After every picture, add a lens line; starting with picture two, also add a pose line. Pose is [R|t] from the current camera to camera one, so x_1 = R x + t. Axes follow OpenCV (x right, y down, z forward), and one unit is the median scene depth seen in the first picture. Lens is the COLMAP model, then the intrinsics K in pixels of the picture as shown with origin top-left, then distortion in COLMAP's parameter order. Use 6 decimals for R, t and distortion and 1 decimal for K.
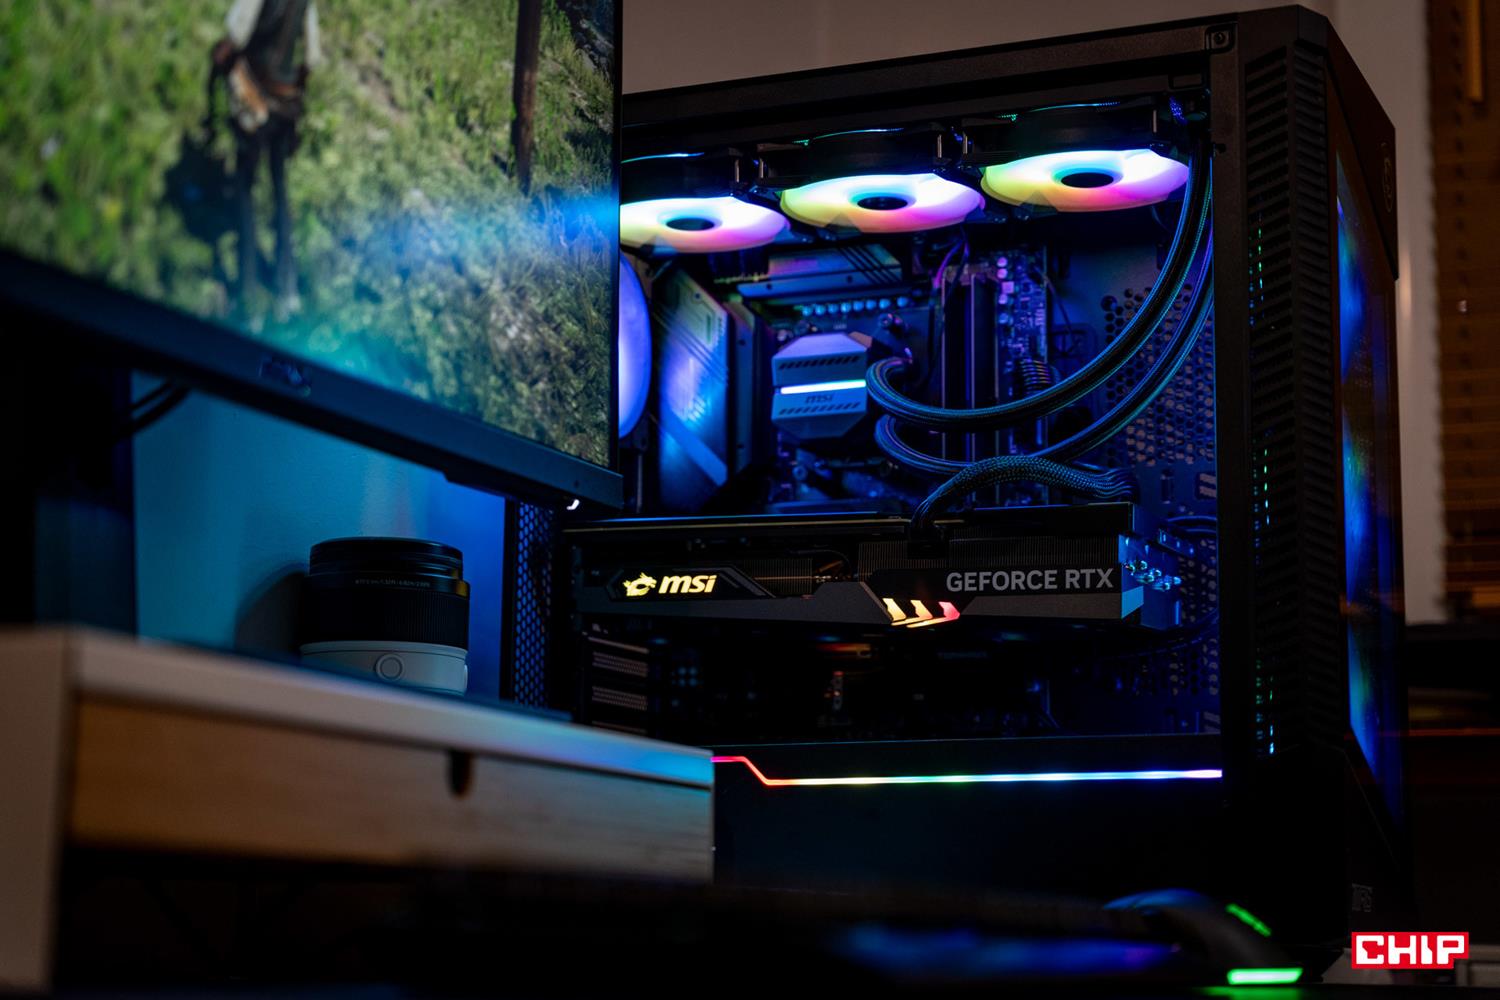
lens RADIAL K [[2612.9, 0, 750.0], [0, 2612.9, 500.0], [0, 0, 1]] dist [0.050884, -0.030090]
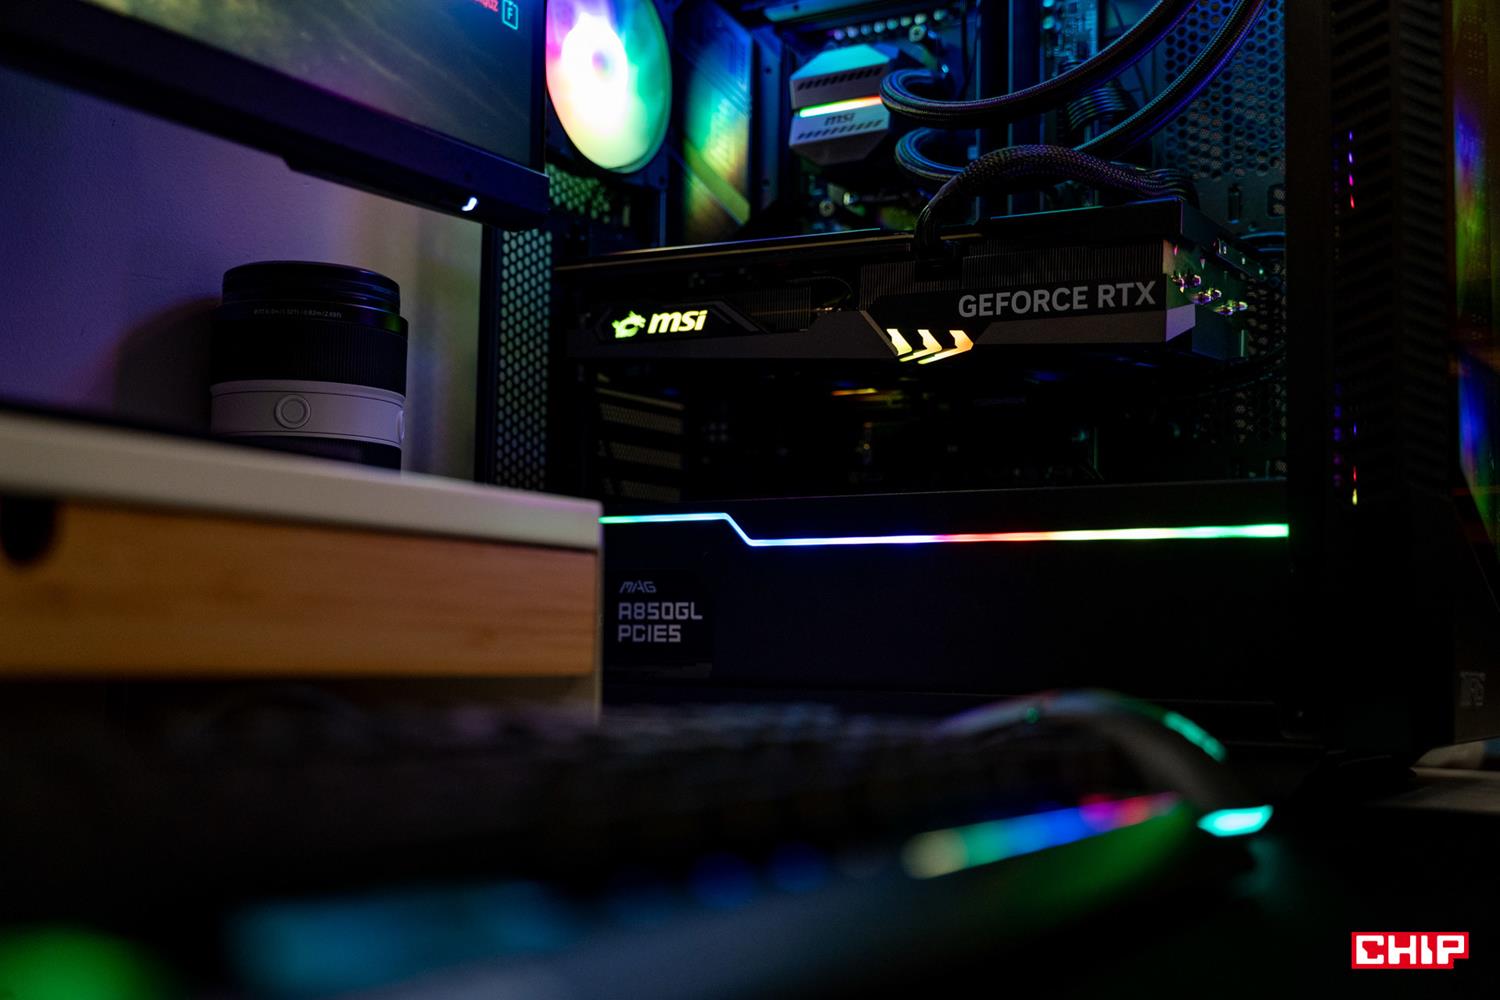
lens RADIAL K [[1745.7, 0, 750.0], [0, 1745.7, 500.0], [0, 0, 1]] dist [0.008273, 0.001239]
pose [[0.990307, -0.005072, -0.138805, 0.082613], [0.016521, 0.996540, 0.081453, 0.044488], [0.137911, -0.082957, 0.986964, 0.409426]]
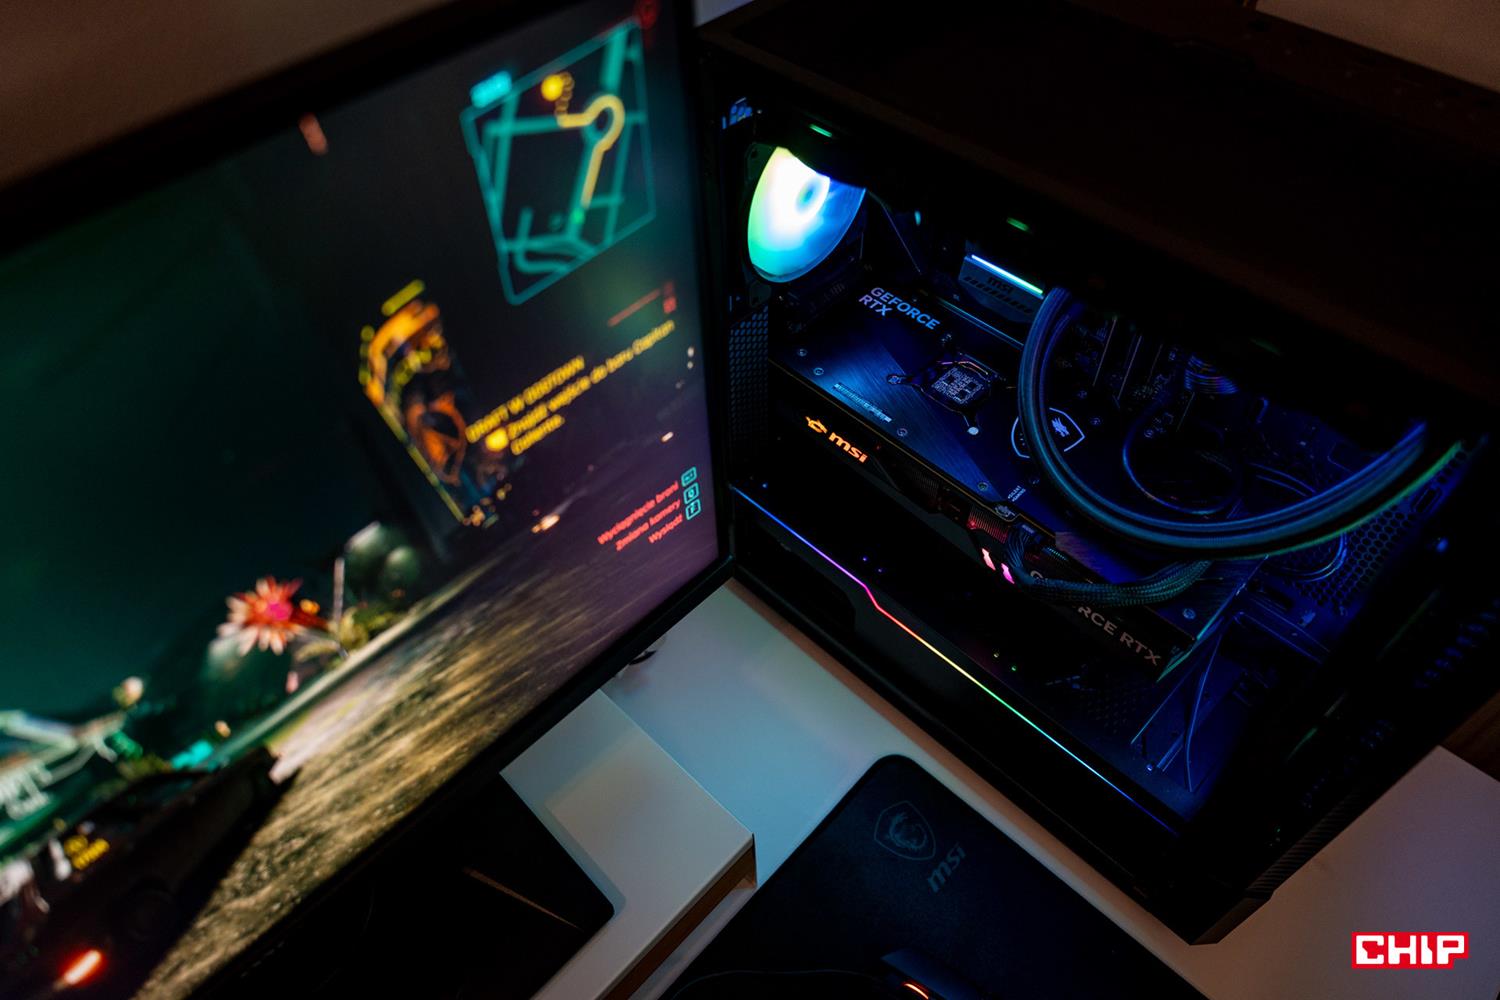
lens RADIAL K [[999.5, 0, 750.0], [0, 999.5, 500.0], [0, 0, 1]] dist [-0.004472, -0.000557]
pose [[0.934561, 0.256329, -0.246760, 0.056858], [0.084087, 0.514768, 0.853196, -0.366370], [0.345723, -0.818113, 0.459528, 0.739649]]
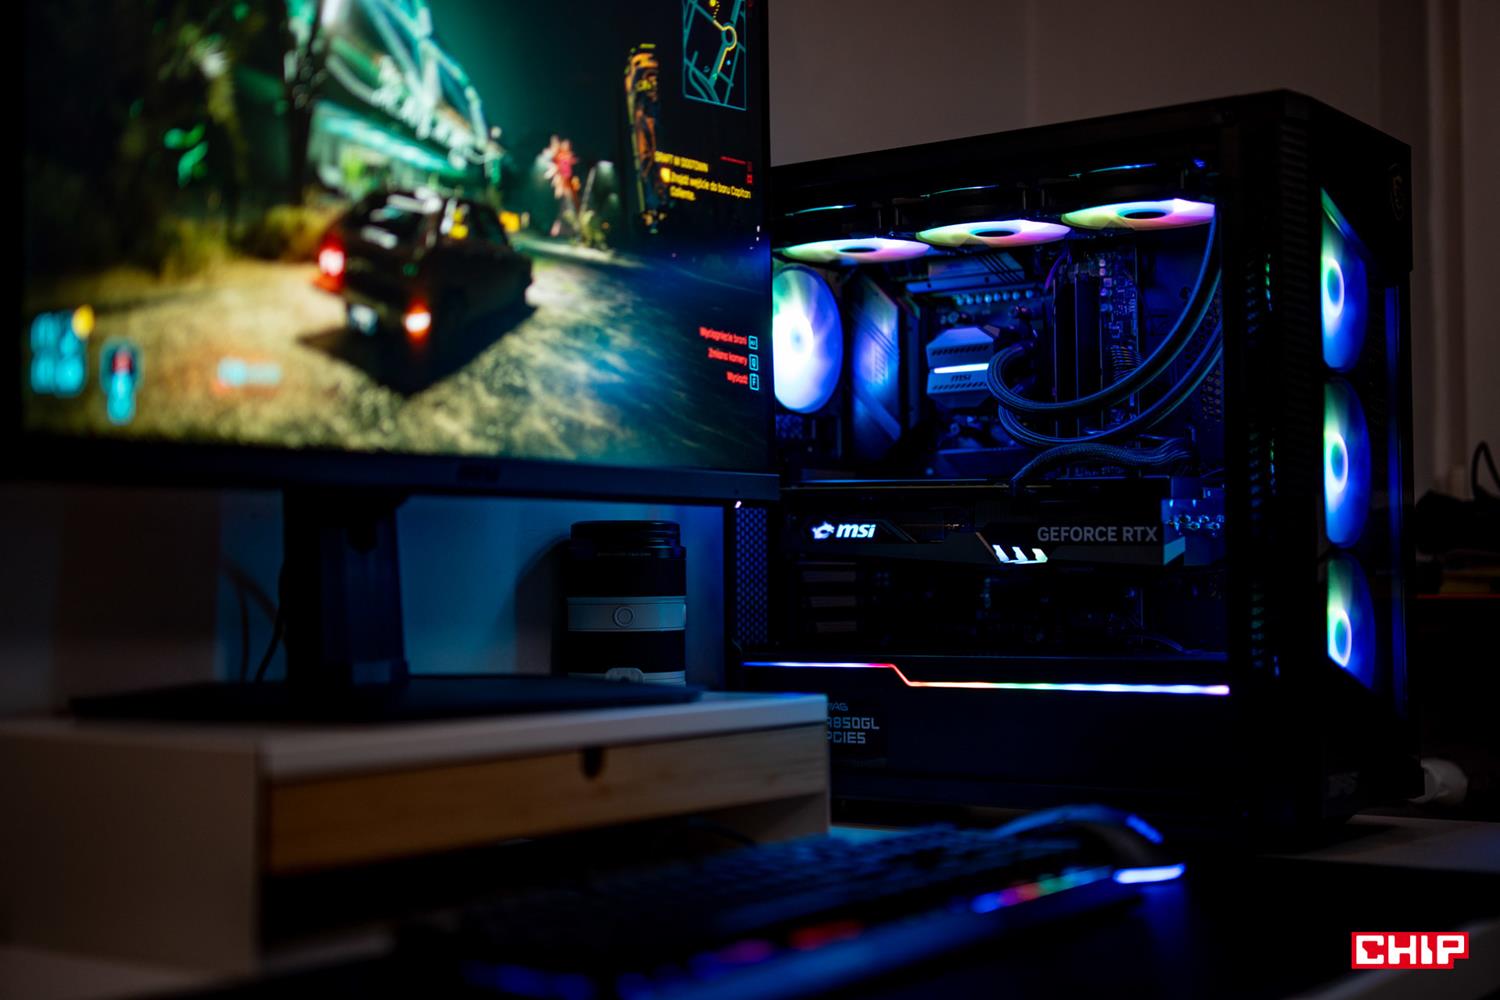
lens RADIAL K [[2116.5, 0, 750.0], [0, 2116.5, 500.0], [0, 0, 1]] dist [0.085870, 0.025348]
pose [[0.977813, -0.028529, -0.207527, 0.149296], [0.054933, 0.990934, 0.122607, -0.120076], [0.202148, -0.131287, 0.970515, -0.069100]]
